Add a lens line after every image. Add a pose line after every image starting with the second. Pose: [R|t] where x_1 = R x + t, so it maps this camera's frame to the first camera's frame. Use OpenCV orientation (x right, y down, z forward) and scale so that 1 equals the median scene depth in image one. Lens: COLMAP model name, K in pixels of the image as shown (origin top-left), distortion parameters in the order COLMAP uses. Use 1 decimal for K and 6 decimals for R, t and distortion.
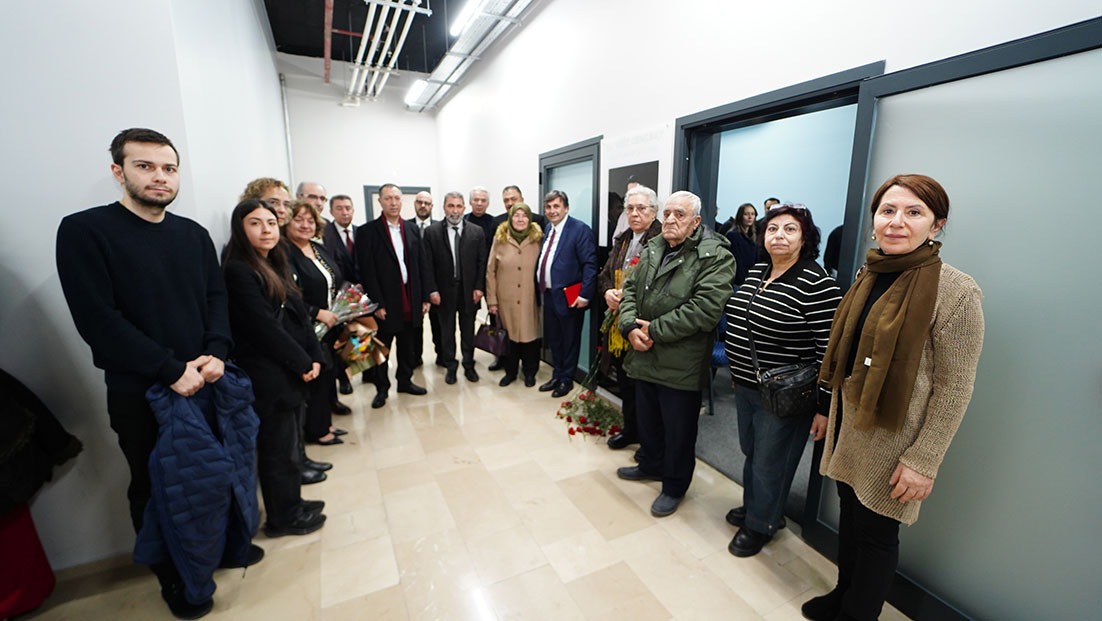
lens RADIAL K [[446.9, 0, 551.0], [0, 446.9, 310.5], [0, 0, 1]] dist [-0.000920, -0.000099]
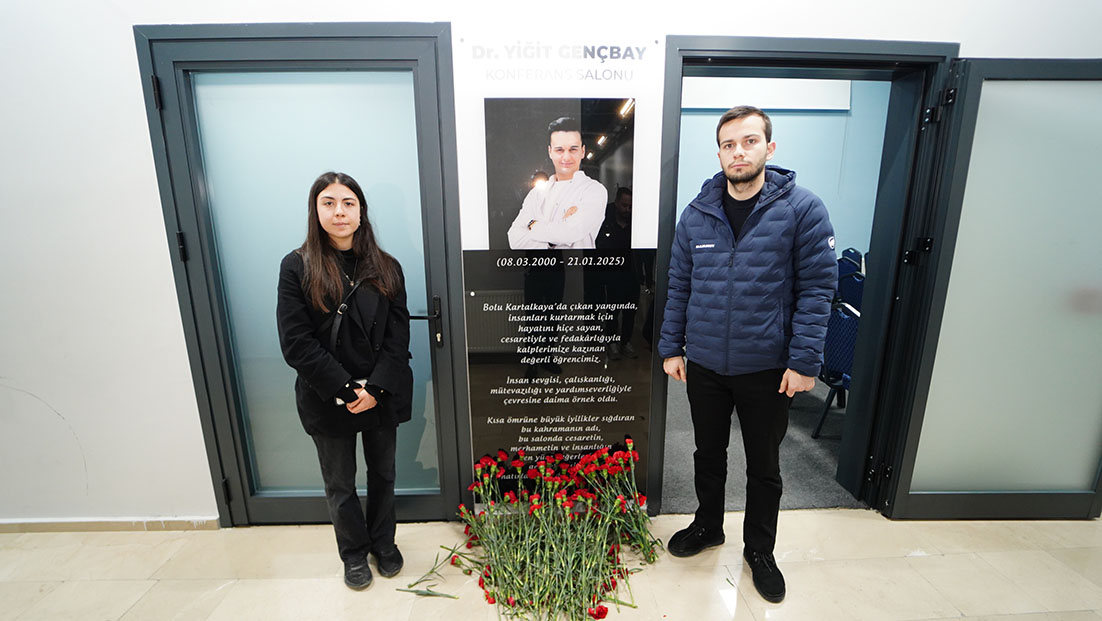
lens RADIAL K [[446.9, 0, 551.0], [0, 446.9, 310.5], [0, 0, 1]] dist [-0.000920, -0.000099]
pose [[0.421340, -0.194455, 0.885810, -0.332281], [0.175317, 0.975782, 0.130816, -0.128125], [-0.889796, 0.100180, 0.445227, 0.708956]]
